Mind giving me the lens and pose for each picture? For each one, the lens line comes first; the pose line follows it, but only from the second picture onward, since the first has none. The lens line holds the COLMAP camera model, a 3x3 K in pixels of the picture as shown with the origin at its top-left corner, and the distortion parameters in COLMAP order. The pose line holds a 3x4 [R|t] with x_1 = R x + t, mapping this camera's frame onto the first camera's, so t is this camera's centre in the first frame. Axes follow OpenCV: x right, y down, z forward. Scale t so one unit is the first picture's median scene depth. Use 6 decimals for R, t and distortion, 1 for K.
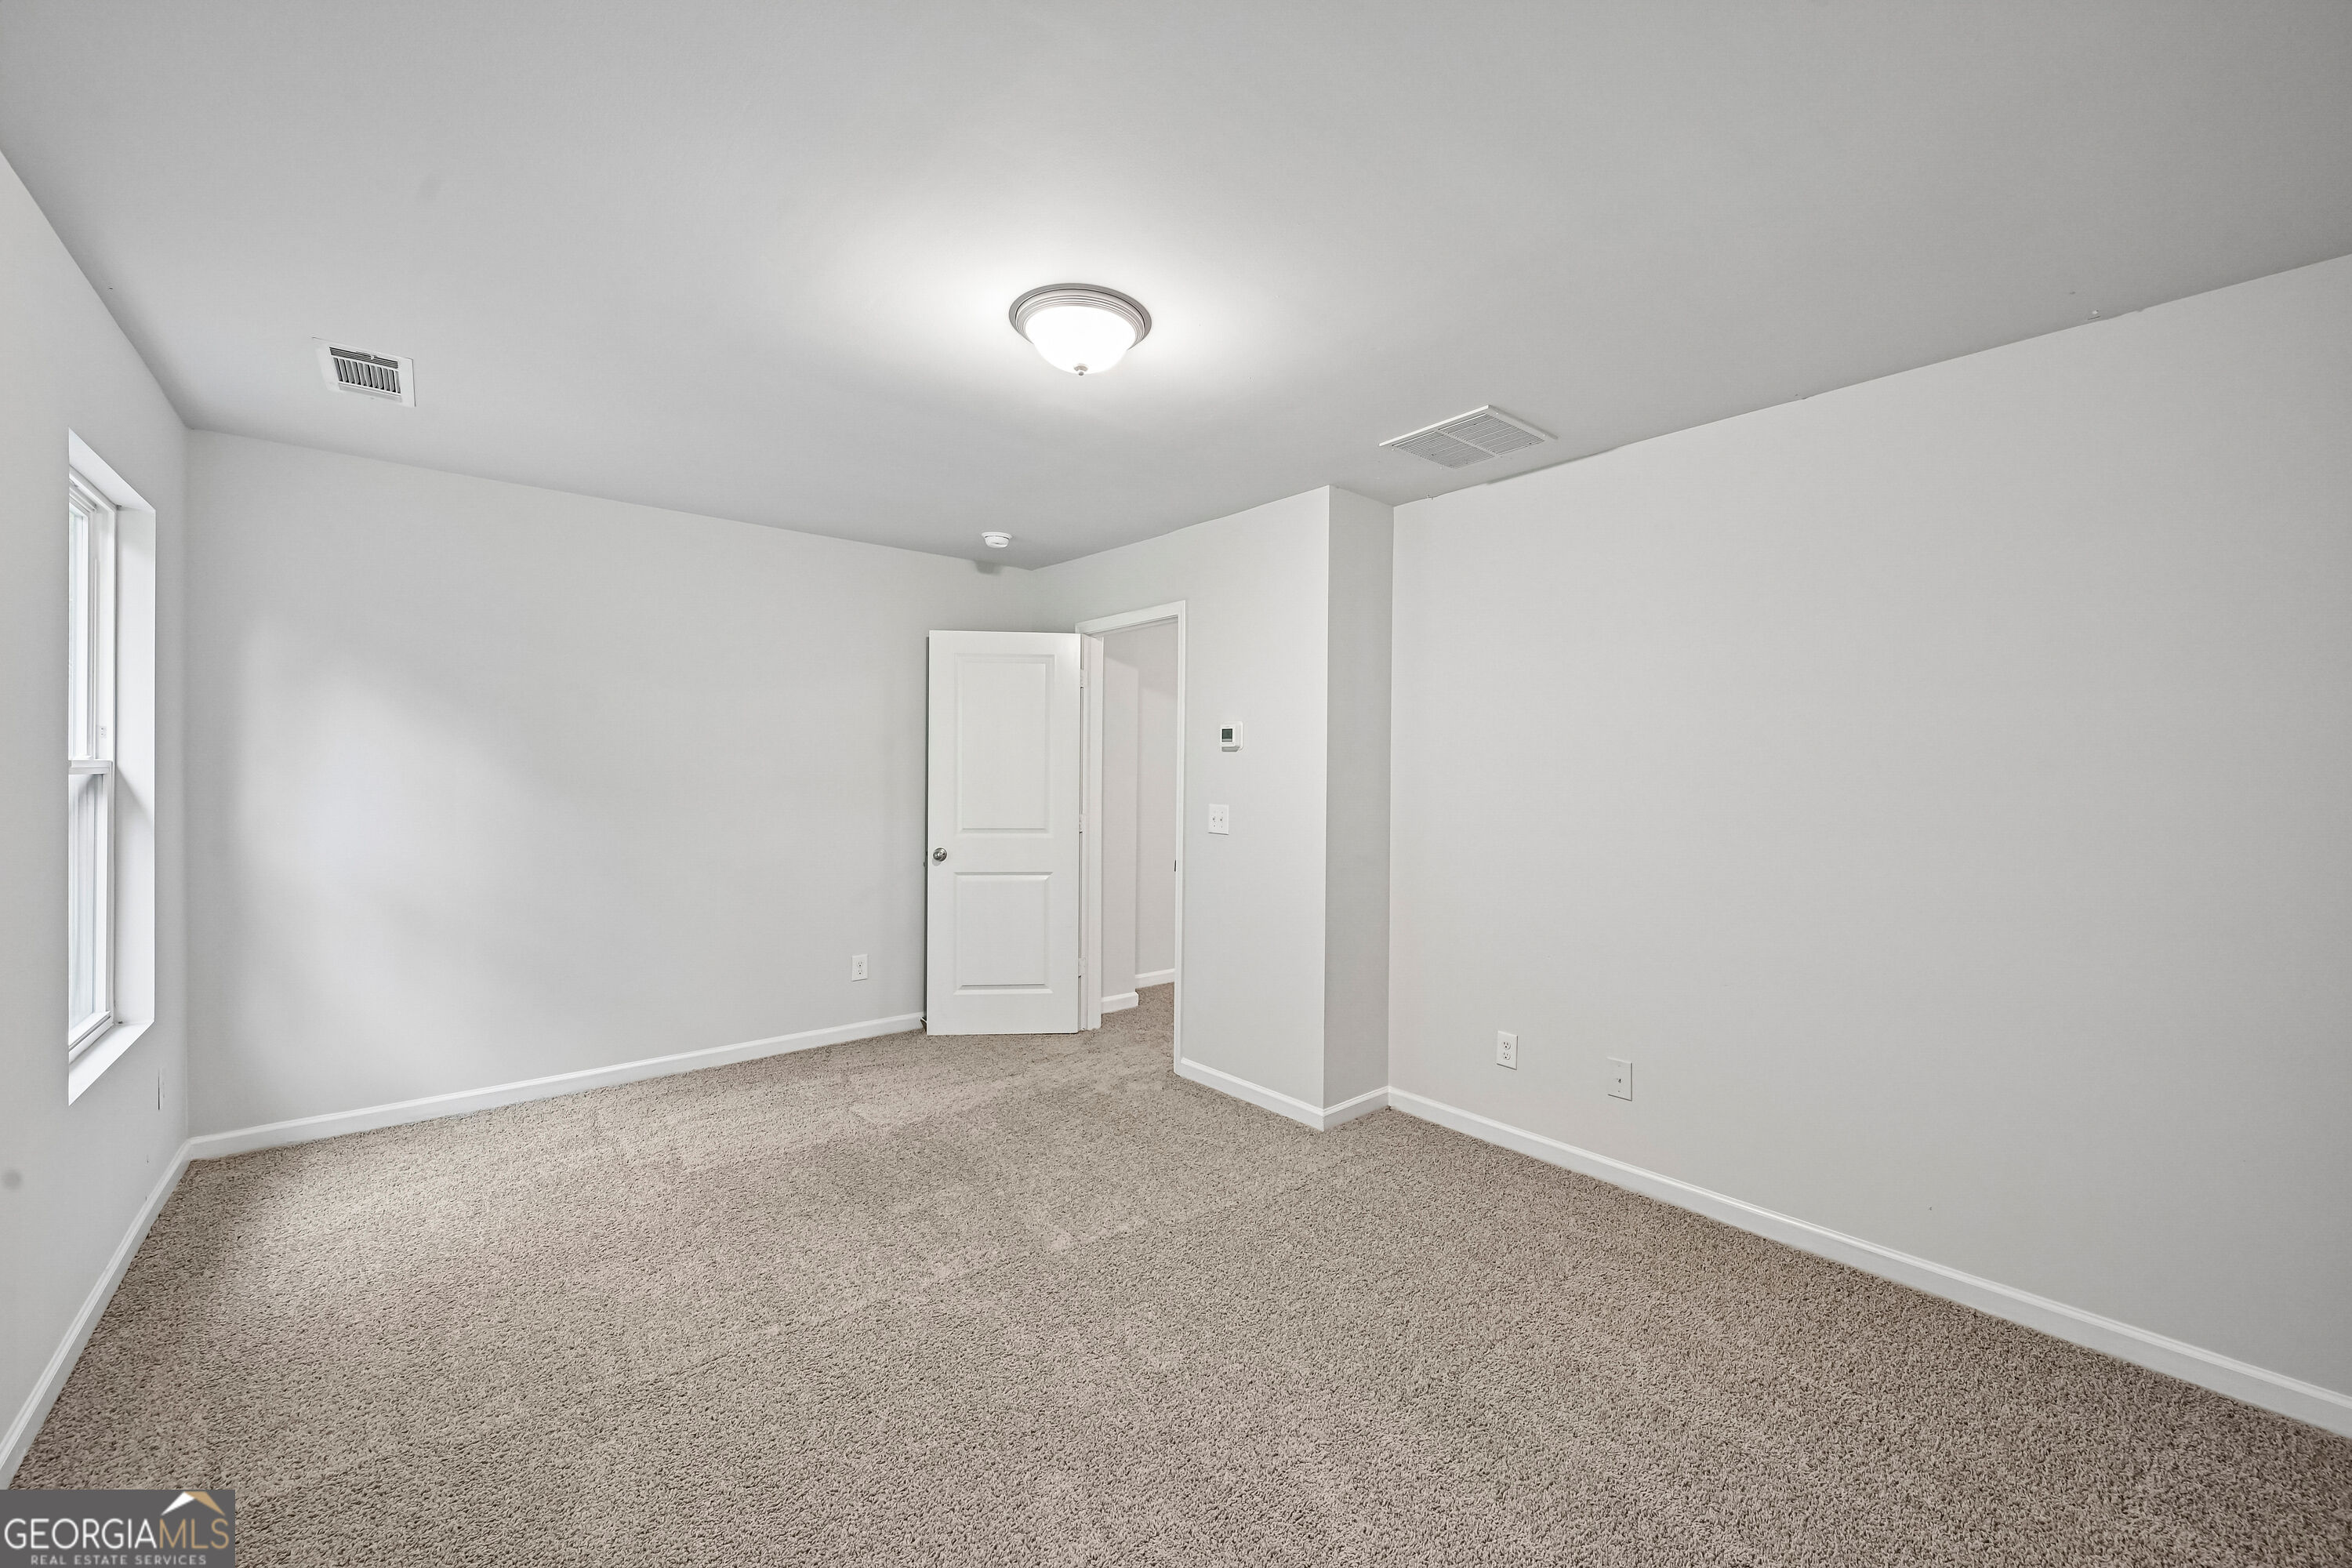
lens RADIAL K [[918.0, 0, 1180.4], [0, 918.0, 778.4], [0, 0, 1]] dist [-0.002360, 0.000189]
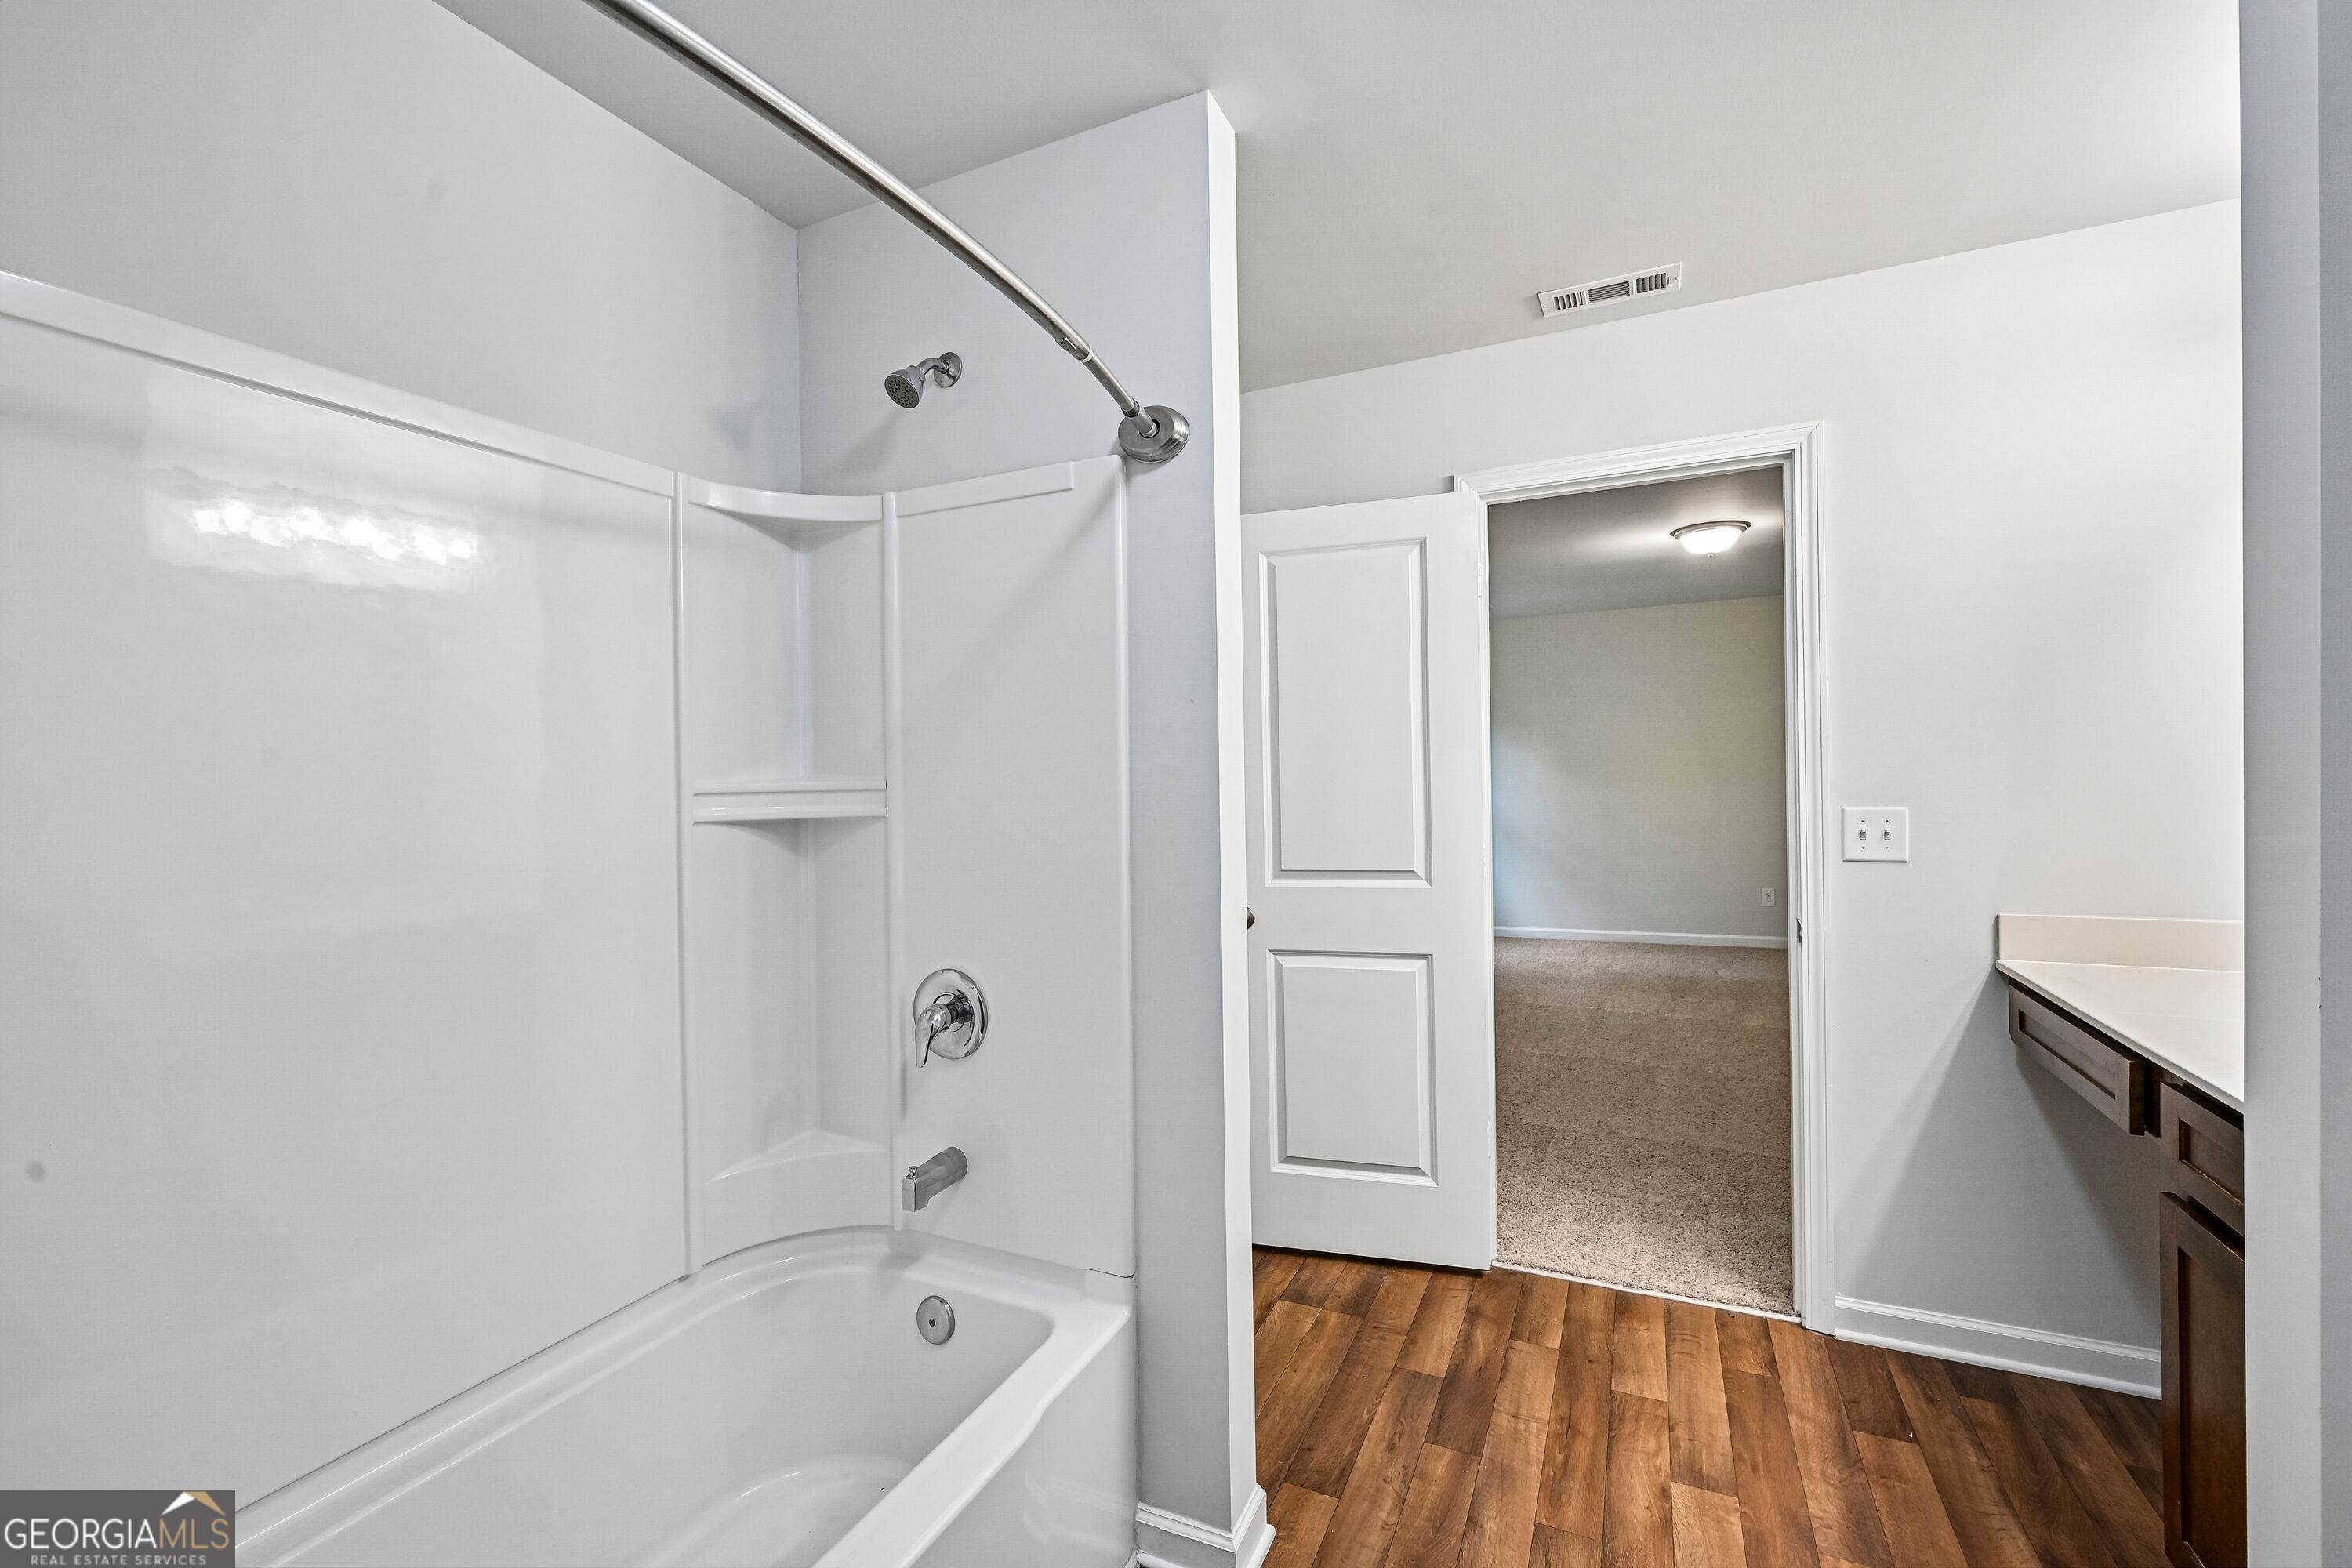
lens RADIAL K [[992.1, 0, 1186.1], [0, 992.1, 791.1], [0, 0, 1]] dist [0.000039, -0.000376]
pose [[0.420538, -0.004655, -0.907263, 1.024292], [0.025773, 0.999645, 0.006817, 0.011964], [0.906909, -0.026249, 0.420509, -0.702122]]
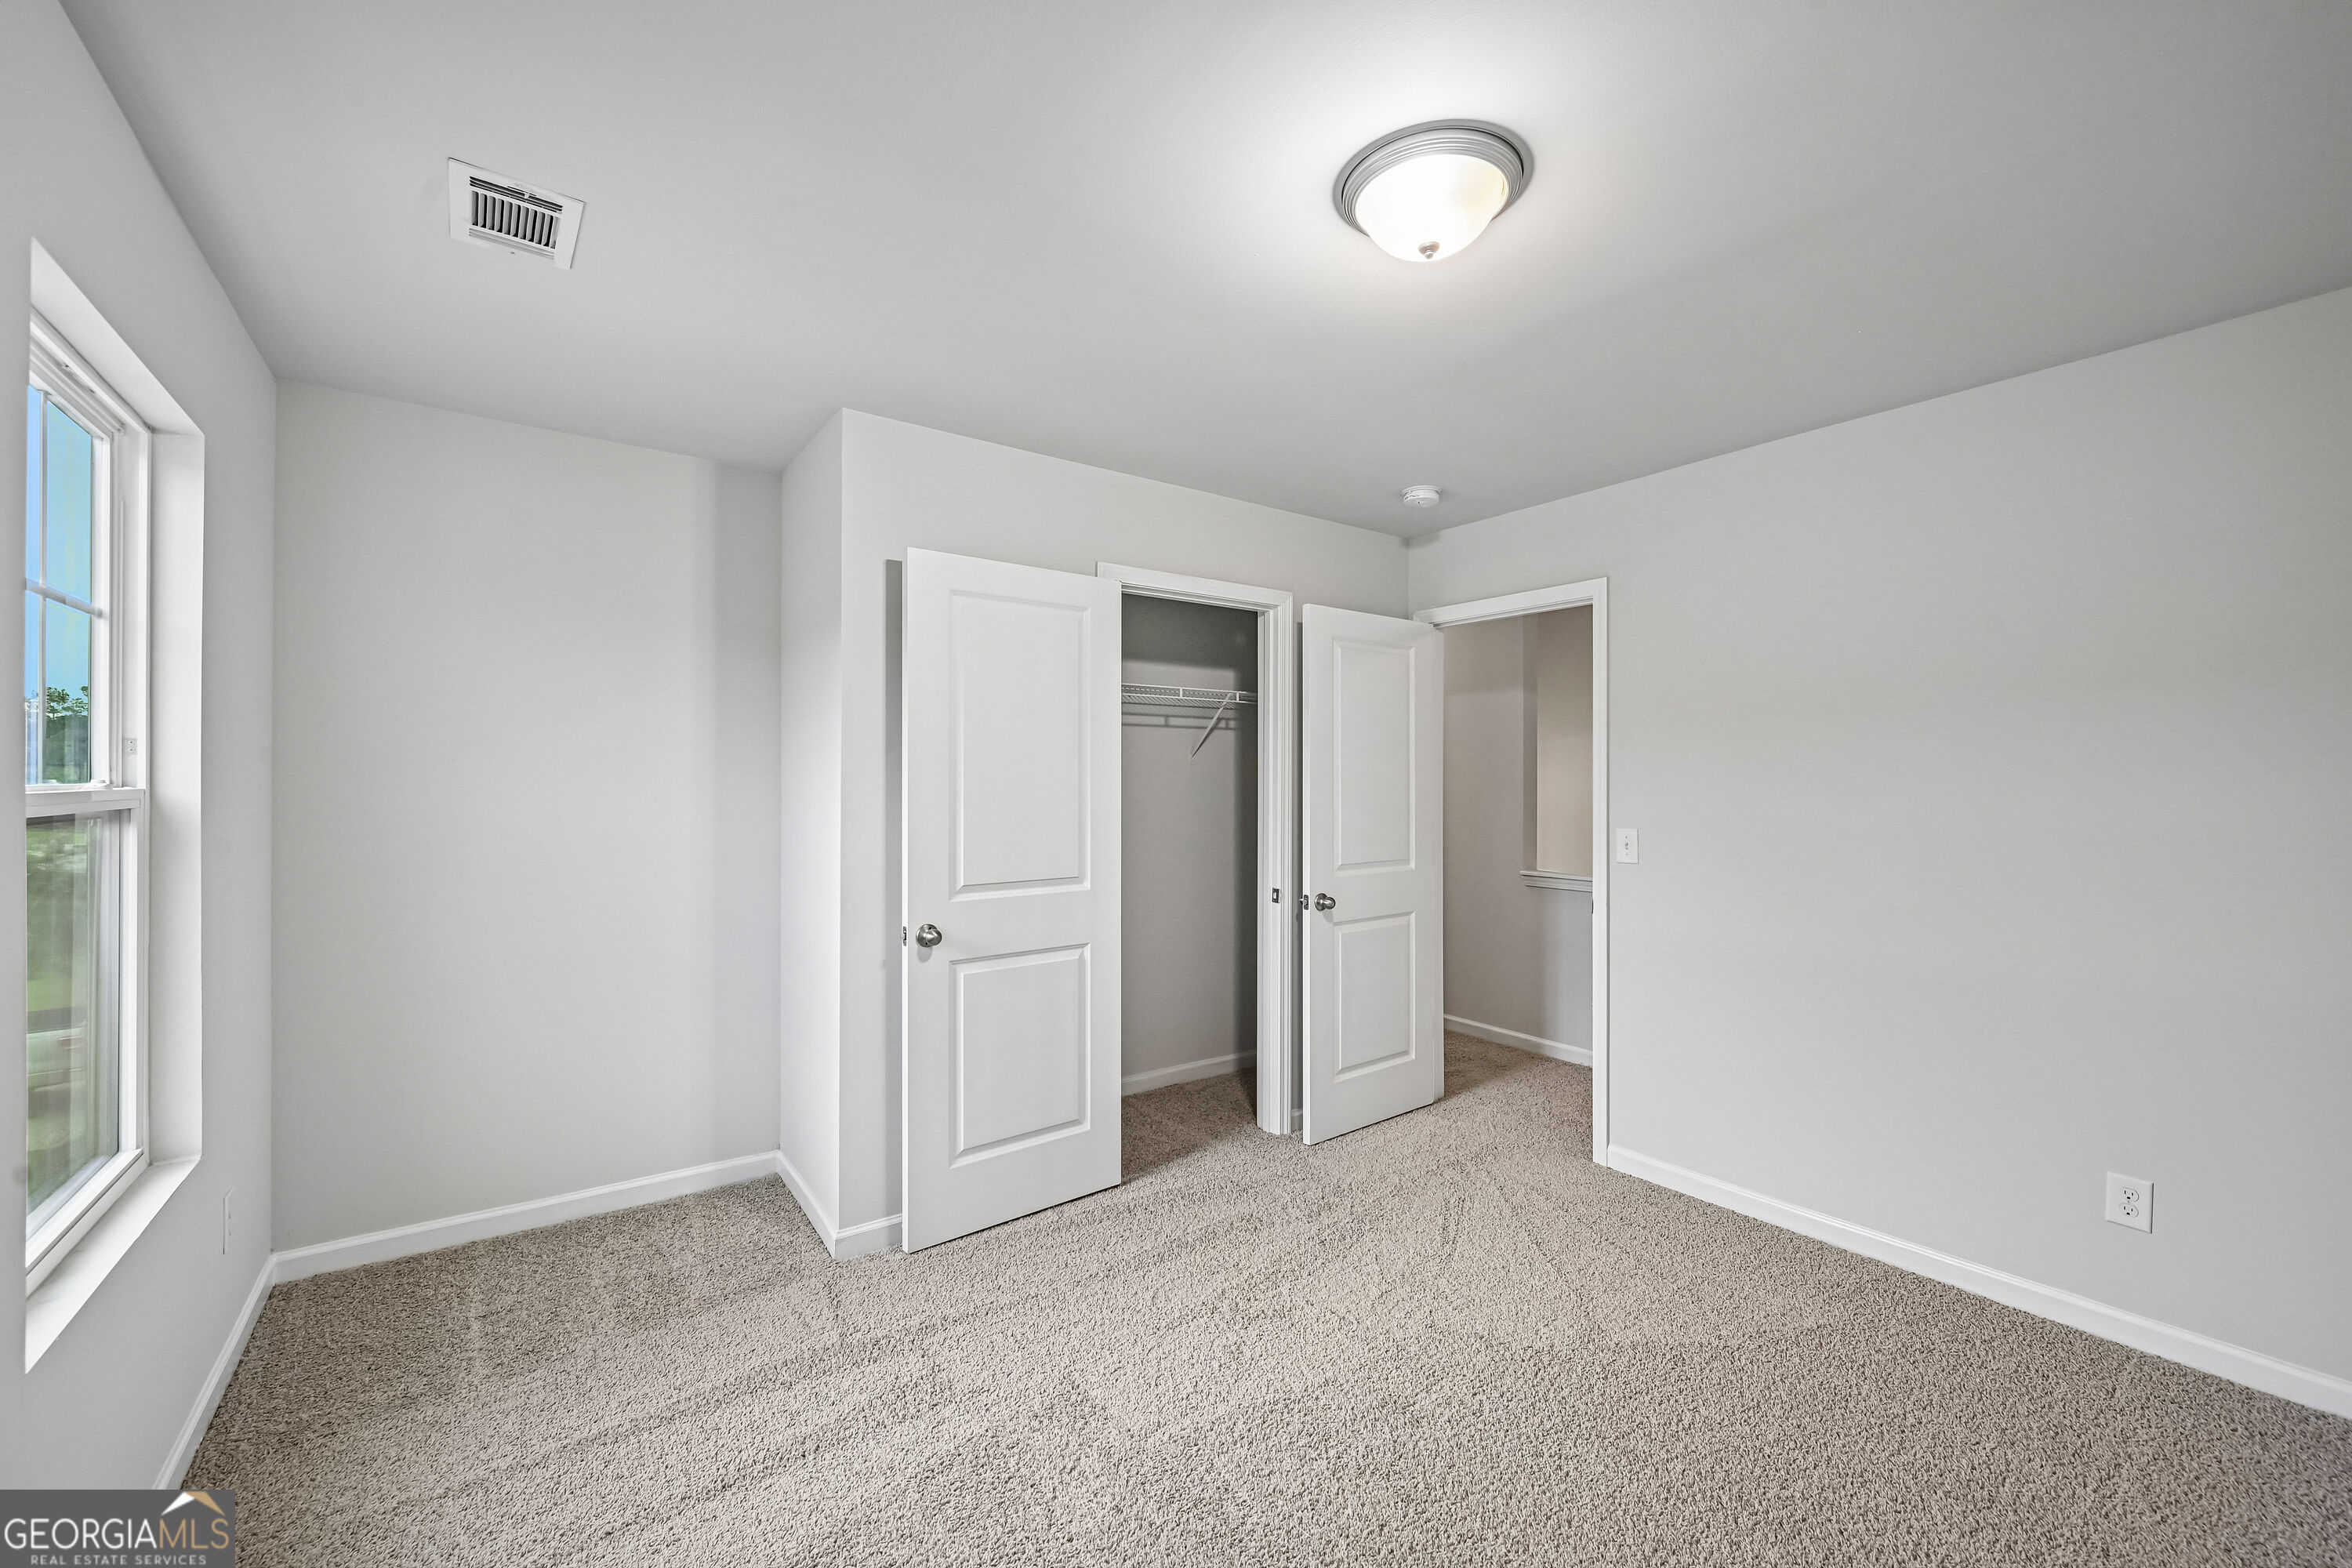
lens RADIAL K [[825.5, 0, 1176.0], [0, 825.5, 784.0], [0, 0, 1]] dist [-0.001169, -0.000236]
pose [[0.999796, -0.002357, -0.020073, -0.315010], [0.002280, 0.999990, -0.003824, -0.015572], [0.020082, 0.003778, 0.999791, 0.333699]]
